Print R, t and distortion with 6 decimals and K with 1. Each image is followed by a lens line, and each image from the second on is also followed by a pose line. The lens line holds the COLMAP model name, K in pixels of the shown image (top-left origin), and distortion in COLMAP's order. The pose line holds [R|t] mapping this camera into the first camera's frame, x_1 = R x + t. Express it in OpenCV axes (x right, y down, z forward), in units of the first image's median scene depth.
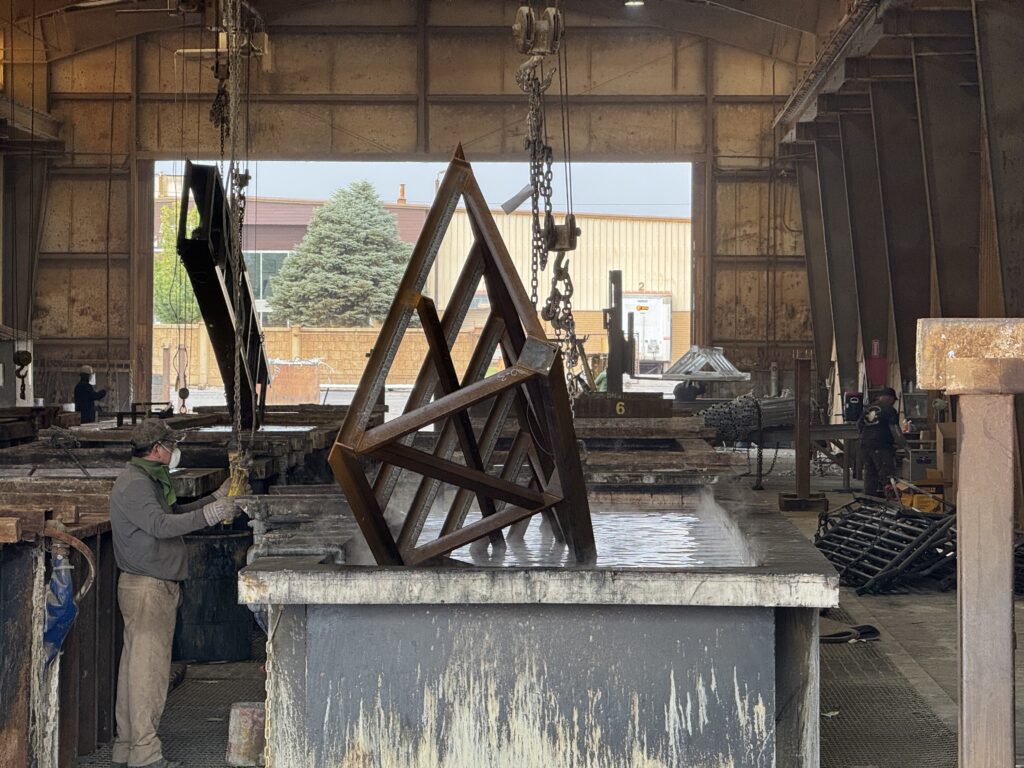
lens RADIAL K [[3595.0, 0, 505.8], [0, 3595.0, 361.3], [0, 0, 1]] dist [0.321128, -1.501669]
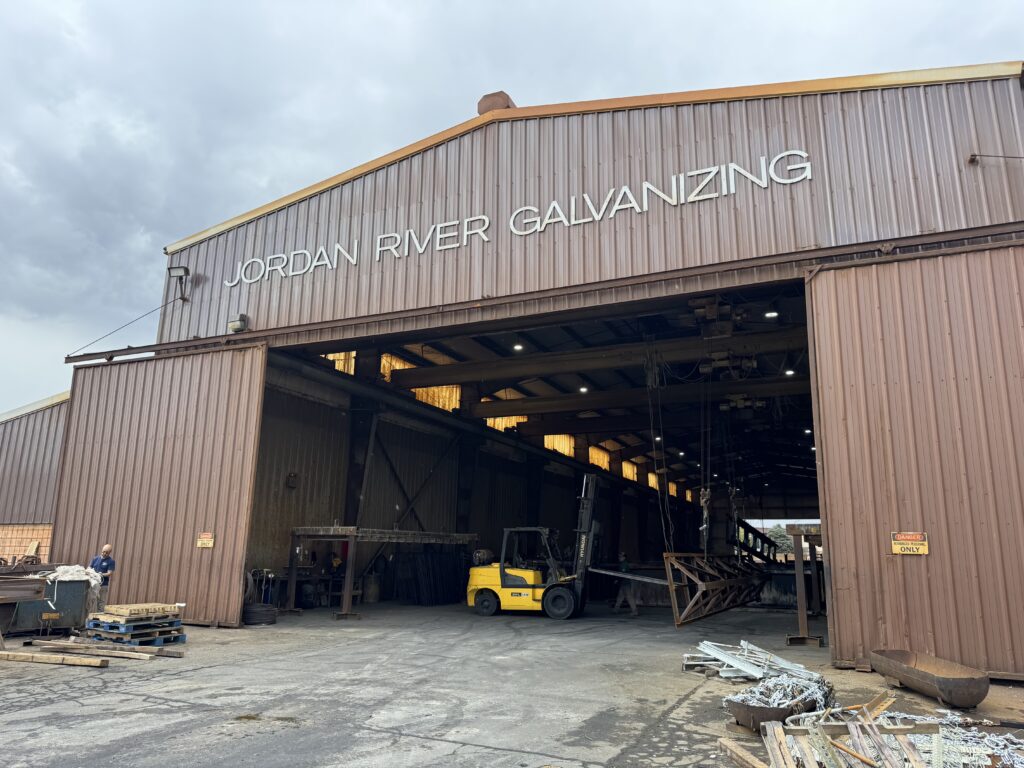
lens RADIAL K [[712.0, 0, 518.7], [0, 712.0, 383.4], [0, 0, 1]] dist [0.147791, -0.288264]
pose [[0.926414, -0.081896, -0.367491, 0.111282], [-0.009164, 0.970863, -0.239461, 0.047278], [0.376394, 0.225208, 0.898671, -0.780273]]
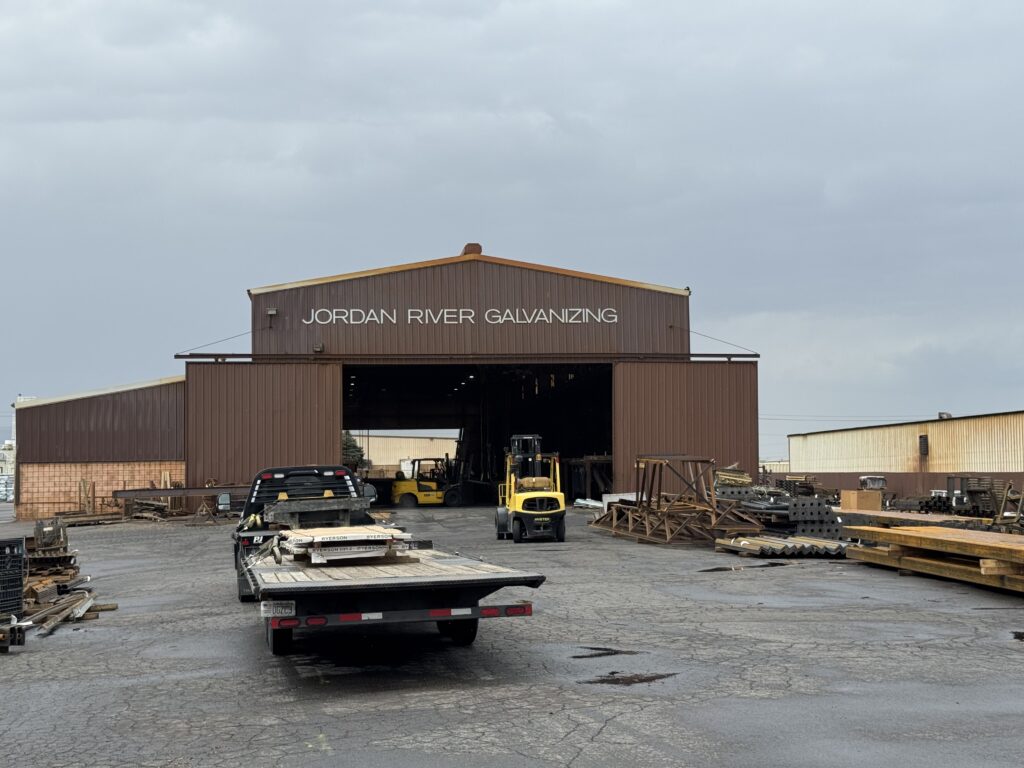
lens RADIAL K [[1431.9, 0, 512.0], [0, 1431.9, 384.0], [0, 0, 1]] dist [0.143659, -0.056591]
pose [[0.988614, -0.009979, 0.150140, -0.820342], [0.020720, 0.997321, -0.070148, 0.078944], [-0.149038, 0.072460, 0.986173, -4.101372]]
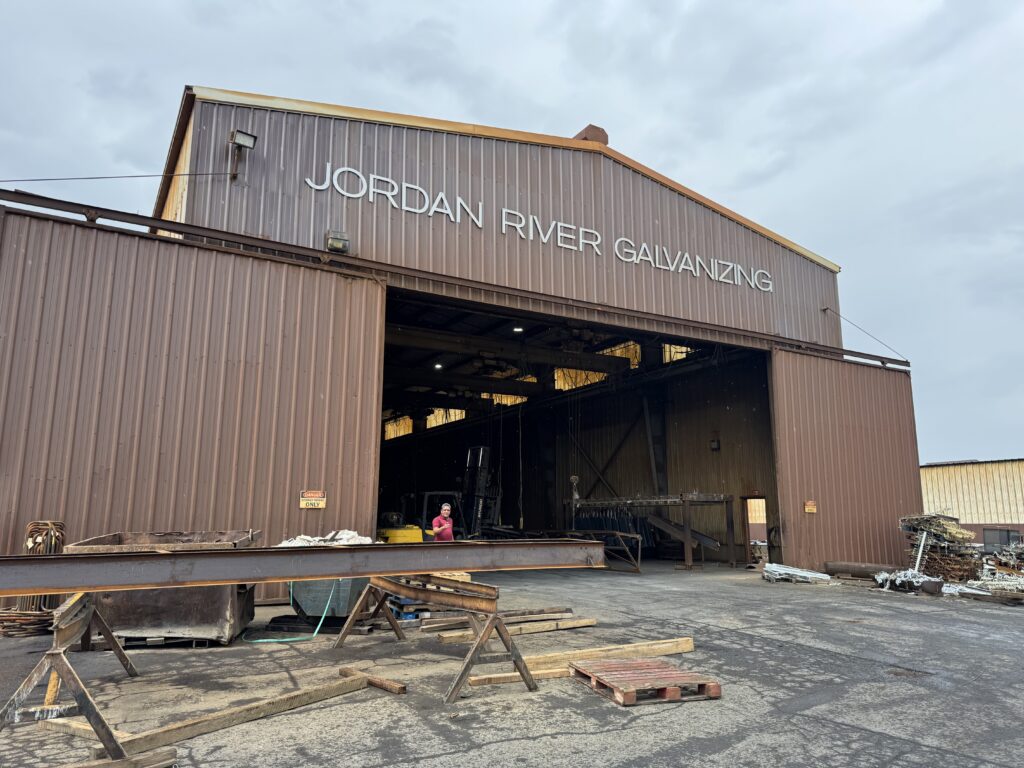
lens RADIAL K [[713.5, 0, 513.7], [0, 713.5, 385.3], [0, 0, 1]] dist [0.117436, -0.196911]
pose [[0.842817, 0.091700, 0.530330, -1.052449], [0.011766, 0.982003, -0.188498, 0.051699], [-0.538071, 0.165109, 0.826570, -0.817752]]
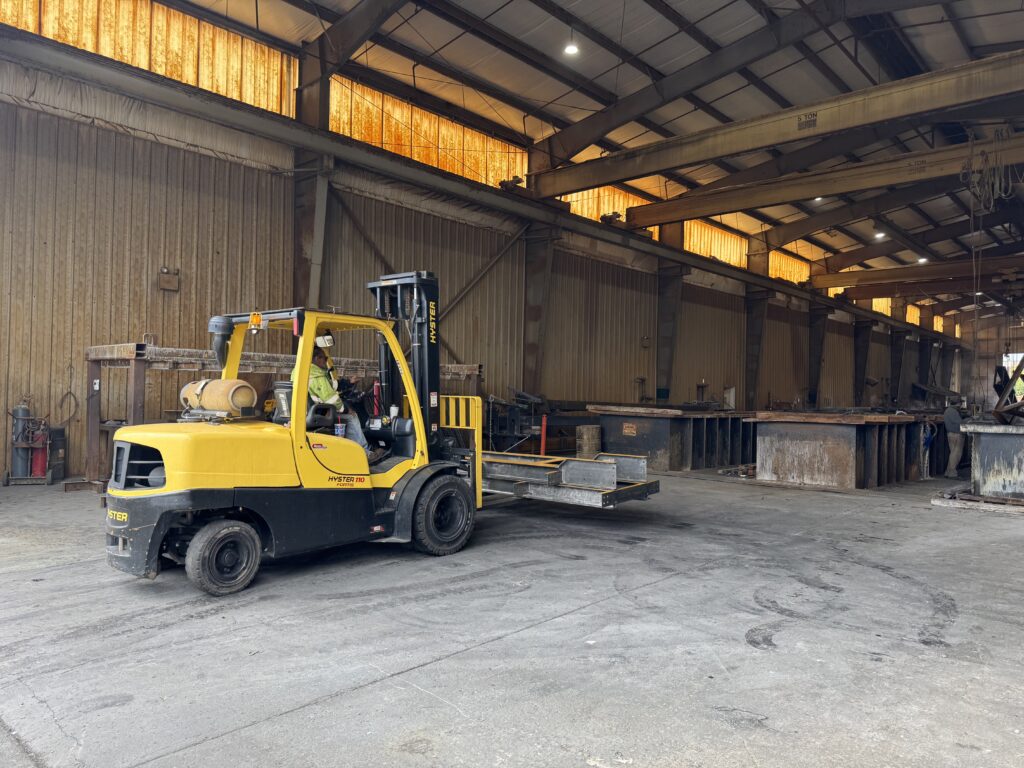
lens RADIAL K [[713.5, 0, 513.7], [0, 713.5, 385.3], [0, 0, 1]] dist [0.117436, -0.196911]
pose [[0.762578, 0.000575, -0.646895, 0.073803], [-0.017750, 0.999642, -0.020035, 0.038607], [0.646652, 0.026760, 0.762315, 0.016079]]
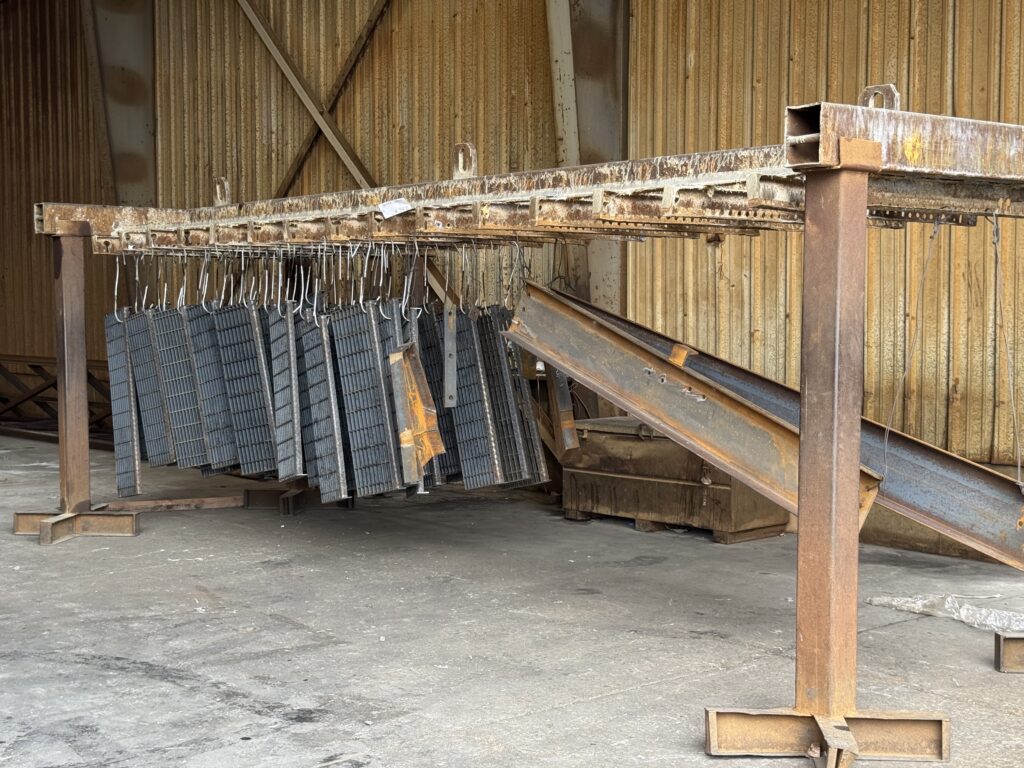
lens RADIAL K [[1425.7, 0, 519.9], [0, 1425.7, 386.8], [0, 0, 1]] dist [0.183472, -0.372688]
pose [[0.739913, -0.044924, 0.671201, -0.203810], [0.008277, 0.998300, 0.057692, 0.039073], [-0.672651, -0.037132, 0.739027, 0.080134]]
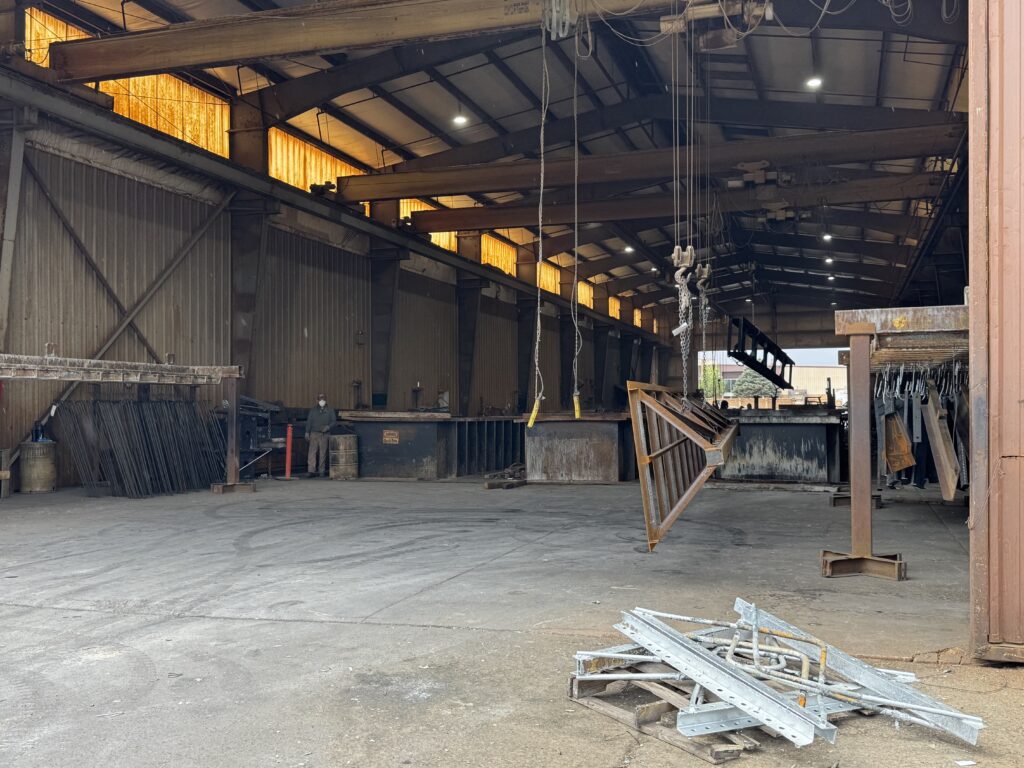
lens RADIAL K [[1007.9, 0, 512.3], [0, 1007.9, 381.9], [0, 0, 1]] dist [0.183282, -0.412199]
pose [[0.960277, -0.018324, -0.278446, 0.054297], [0.009258, 0.999384, -0.033838, 0.054506], [0.278895, 0.029916, 0.959856, -0.351754]]
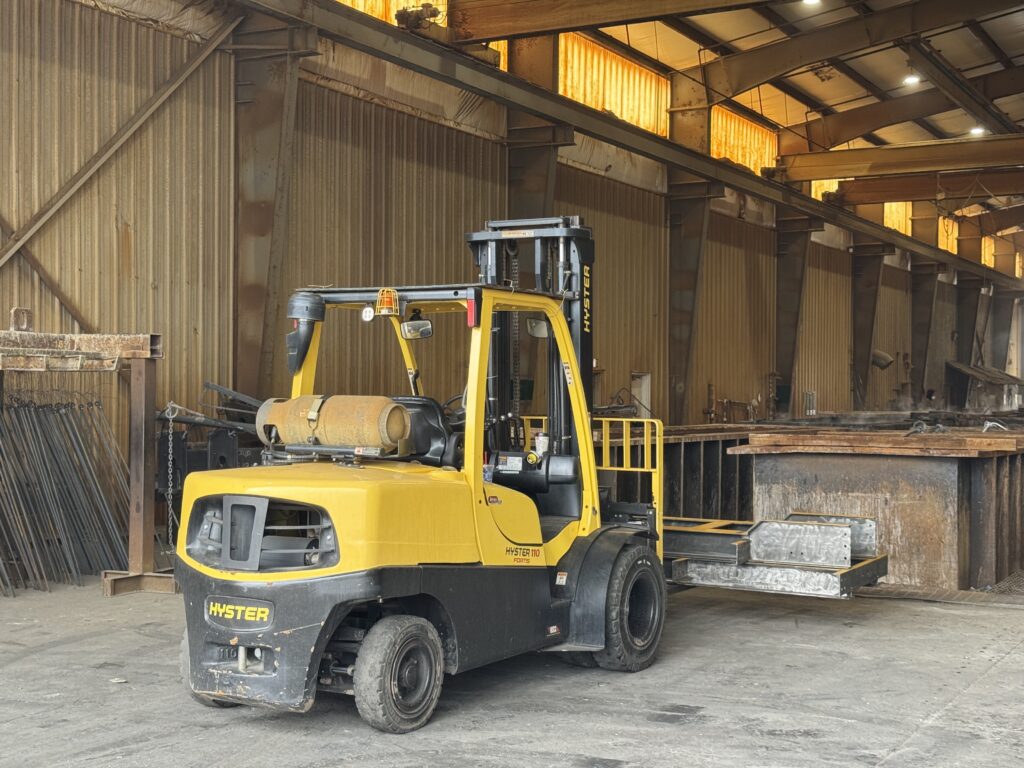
lens RADIAL K [[1431.9, 0, 512.0], [0, 1431.9, 384.0], [0, 0, 1]] dist [0.143659, -0.056591]
pose [[0.890865, -0.000774, -0.454268, -0.028291], [-0.004916, 0.999924, -0.011344, 0.028239], [0.454242, 0.012340, 0.890793, 0.078128]]
